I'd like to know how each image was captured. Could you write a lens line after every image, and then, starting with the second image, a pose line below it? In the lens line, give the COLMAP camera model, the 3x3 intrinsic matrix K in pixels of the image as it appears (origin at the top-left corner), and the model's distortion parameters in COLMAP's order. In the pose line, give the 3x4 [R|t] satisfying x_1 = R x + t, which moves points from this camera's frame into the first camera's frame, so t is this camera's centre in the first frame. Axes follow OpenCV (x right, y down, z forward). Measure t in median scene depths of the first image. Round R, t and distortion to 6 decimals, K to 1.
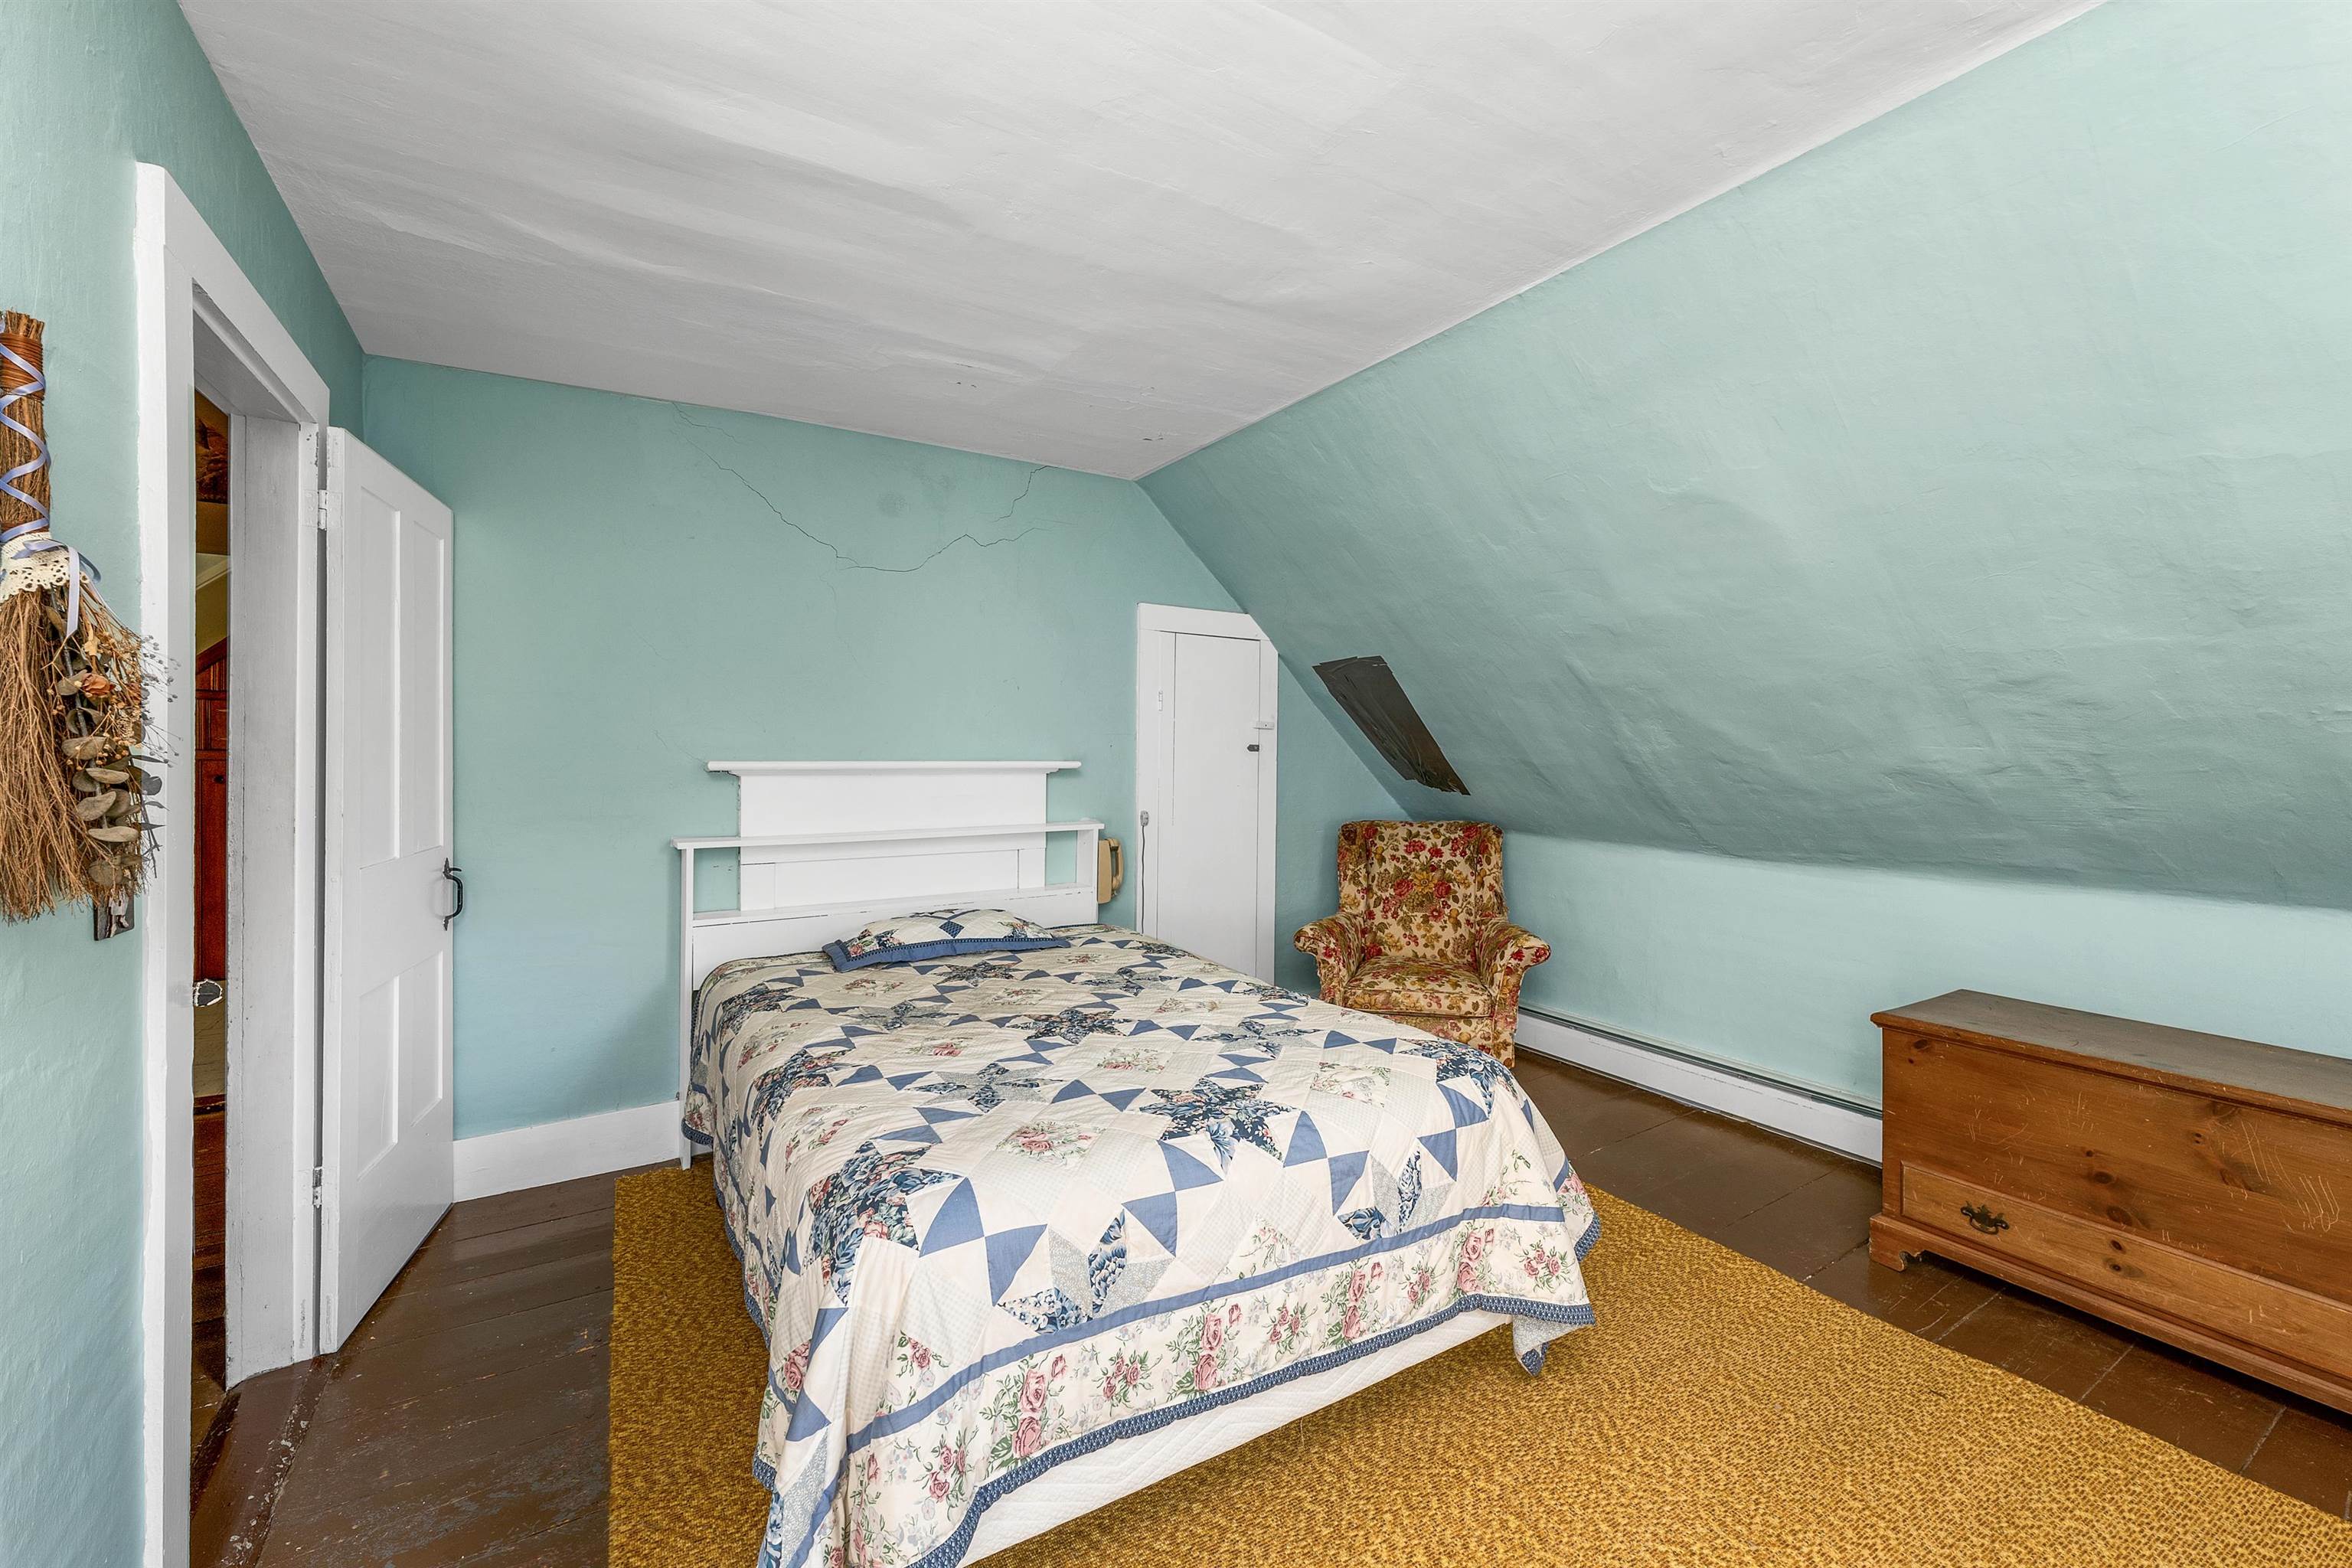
lens RADIAL K [[987.6, 0, 1161.9], [0, 987.6, 782.9], [0, 0, 1]] dist [0.004406, -0.001067]
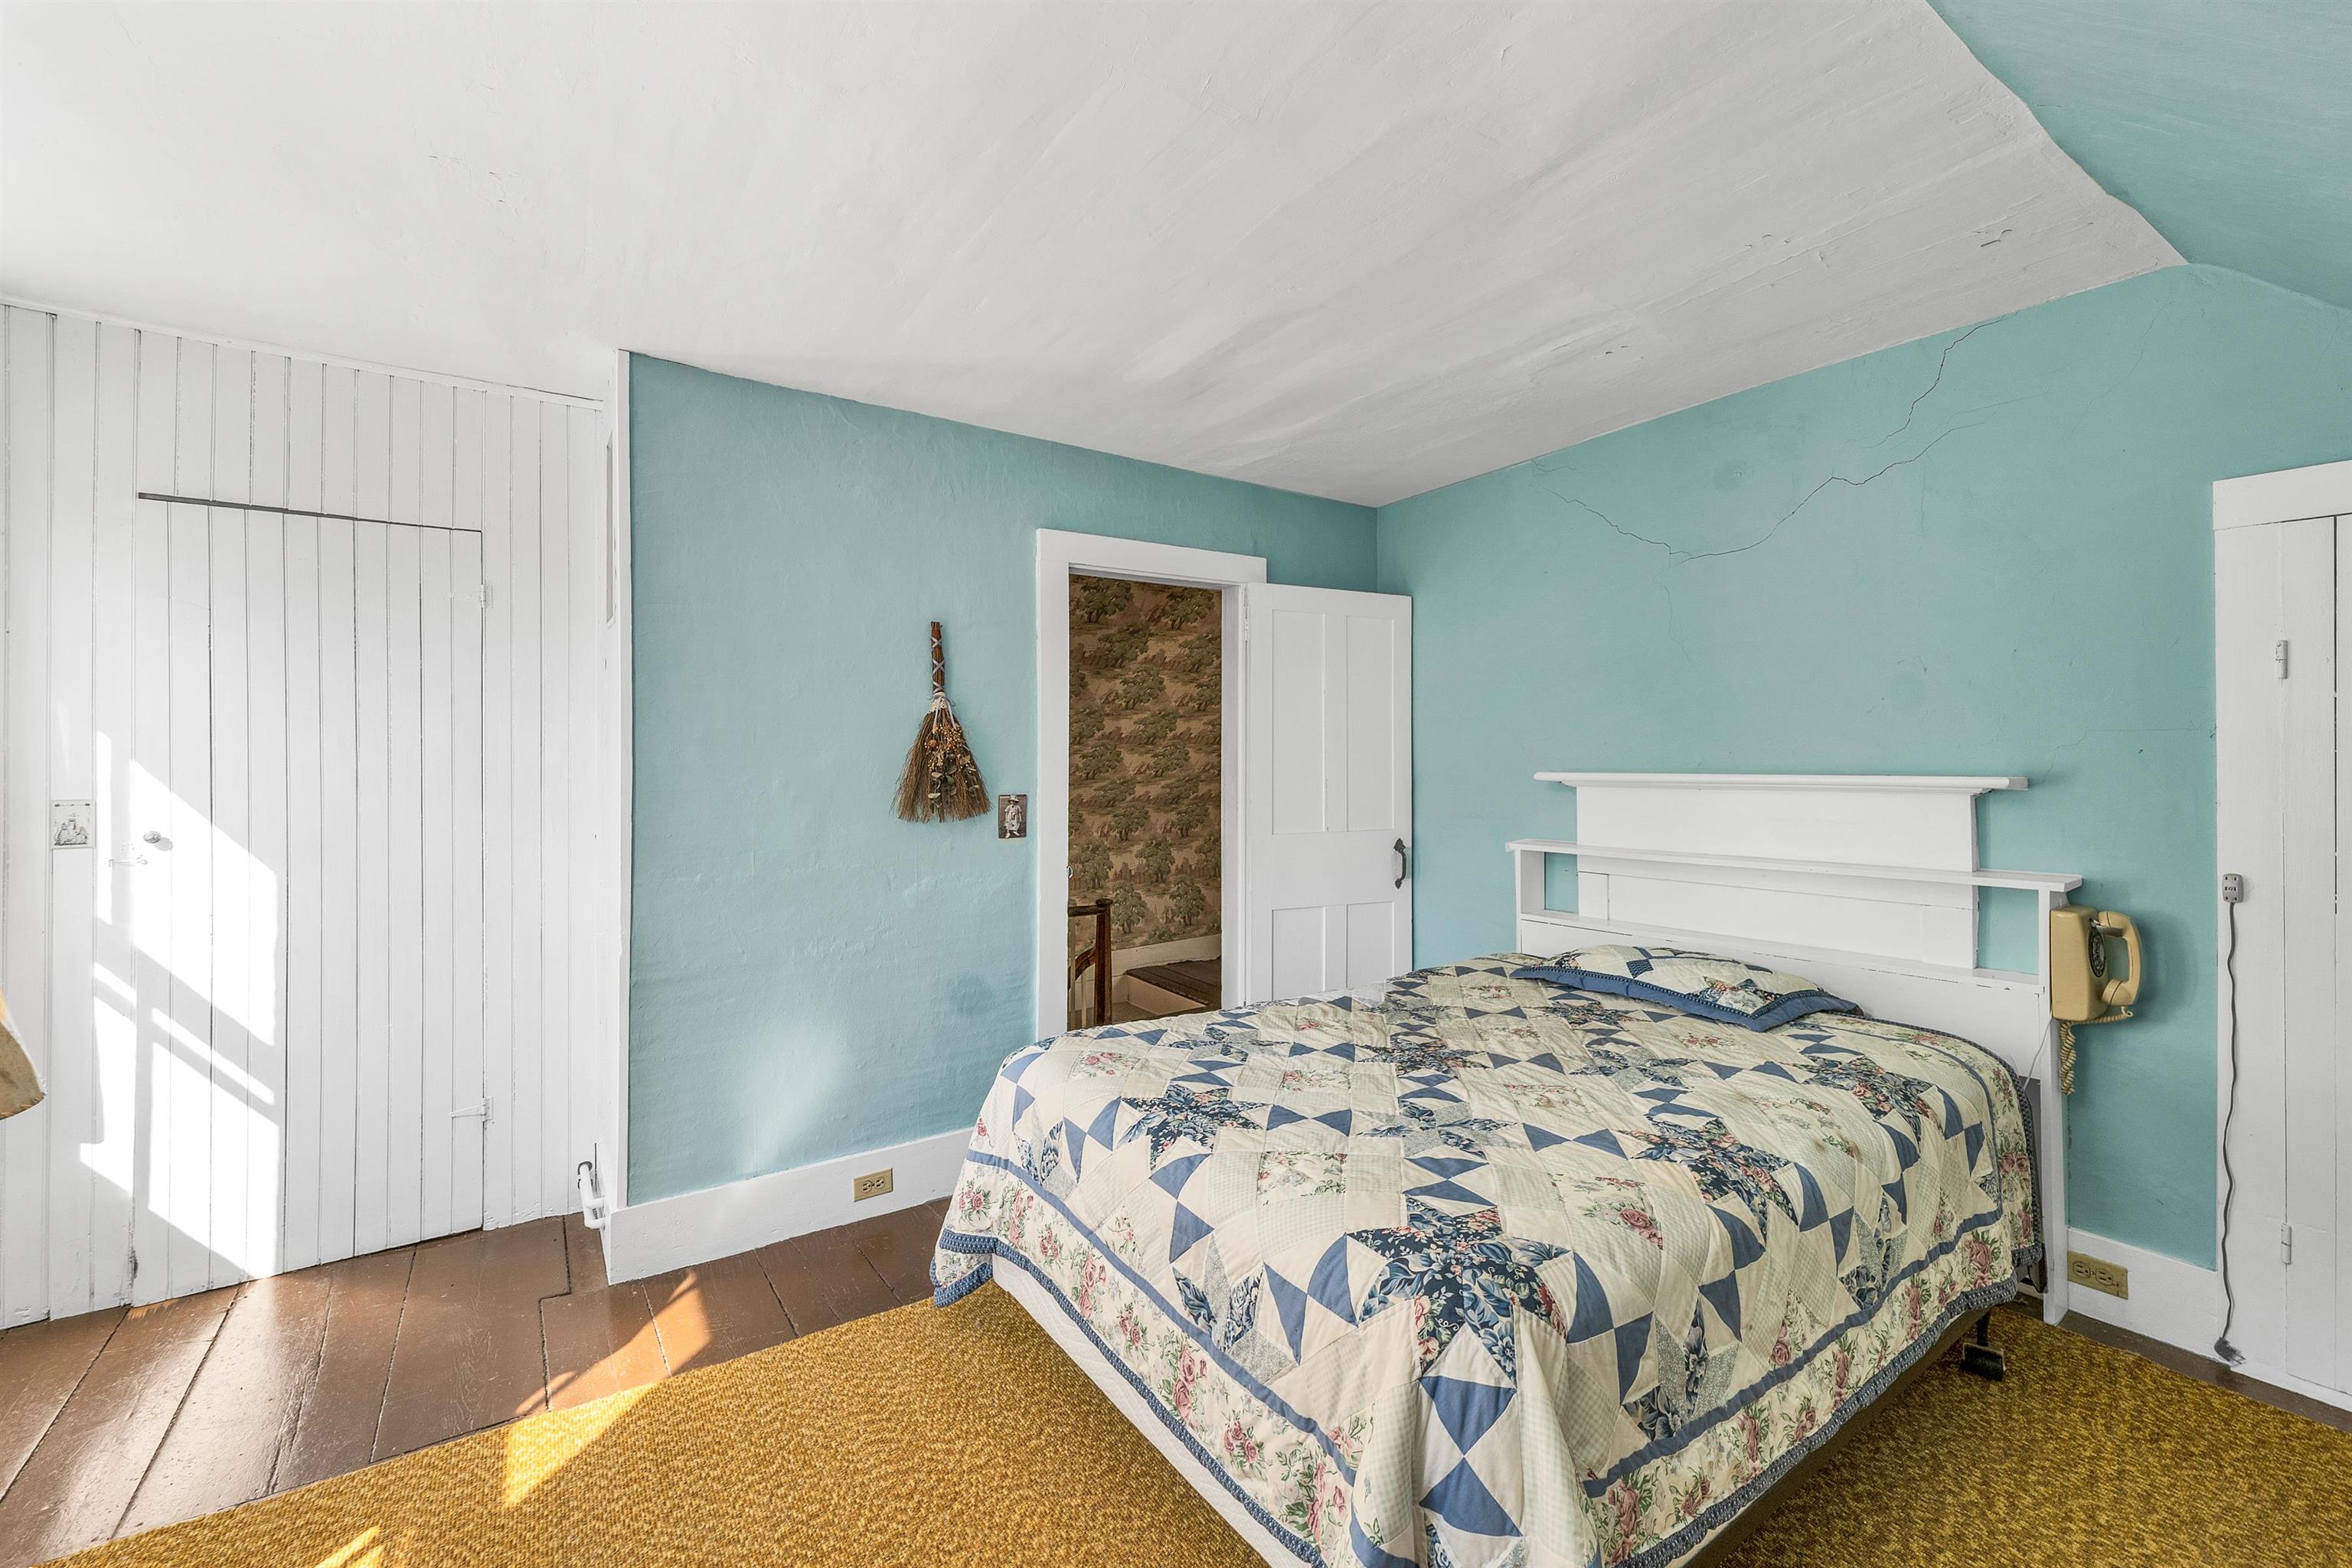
lens RADIAL K [[987.6, 0, 1165.0], [0, 987.6, 761.0], [0, 0, 1]] dist [0.004406, -0.001067]
pose [[0.034192, -0.006706, -0.999393, 0.962492], [-0.026489, 0.999620, -0.007614, -0.024189], [0.999064, 0.026733, 0.034001, 0.825311]]
